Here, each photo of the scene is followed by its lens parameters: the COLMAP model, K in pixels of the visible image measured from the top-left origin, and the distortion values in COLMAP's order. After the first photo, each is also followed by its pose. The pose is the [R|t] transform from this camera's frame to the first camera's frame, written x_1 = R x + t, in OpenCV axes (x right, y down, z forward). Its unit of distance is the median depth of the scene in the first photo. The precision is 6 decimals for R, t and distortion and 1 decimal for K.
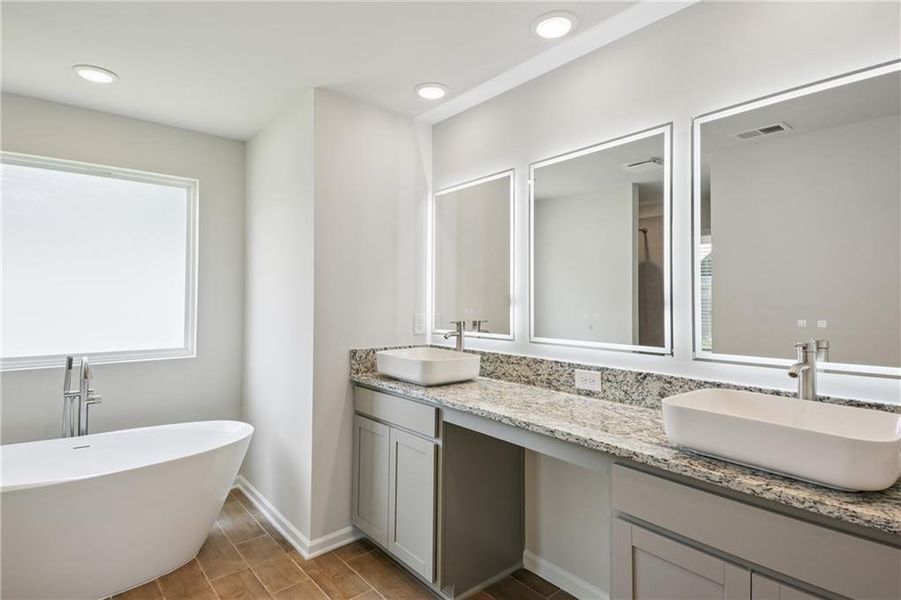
lens RADIAL K [[445.8, 0, 448.3], [0, 445.8, 297.3], [0, 0, 1]] dist [0.004989, -0.002879]
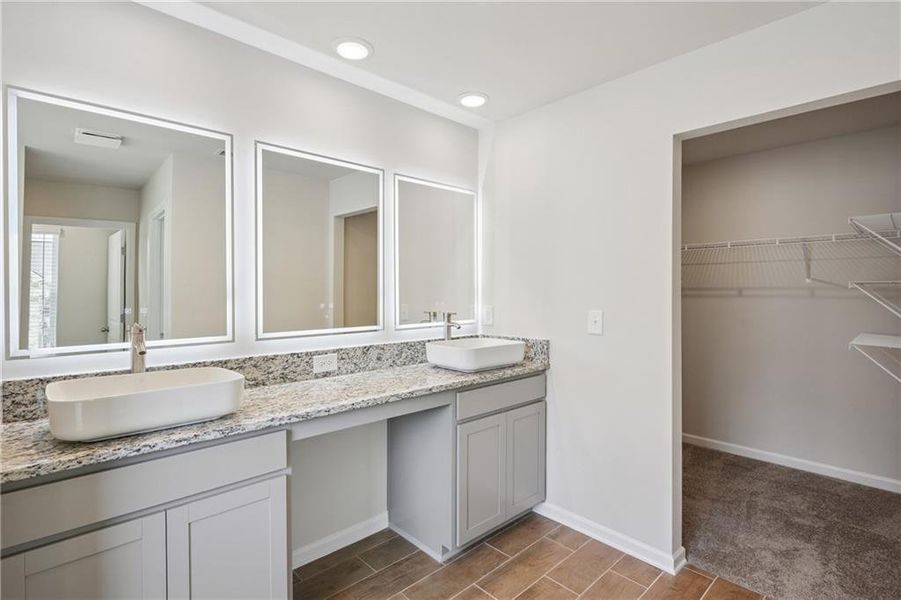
lens RADIAL K [[445.8, 0, 448.6], [0, 445.8, 294.2], [0, 0, 1]] dist [0.004989, -0.002879]
pose [[-0.049636, -0.019354, 0.998580, -0.839438], [-0.010035, 0.999771, 0.018878, -0.014612], [-0.998717, -0.009083, -0.049819, 0.750009]]
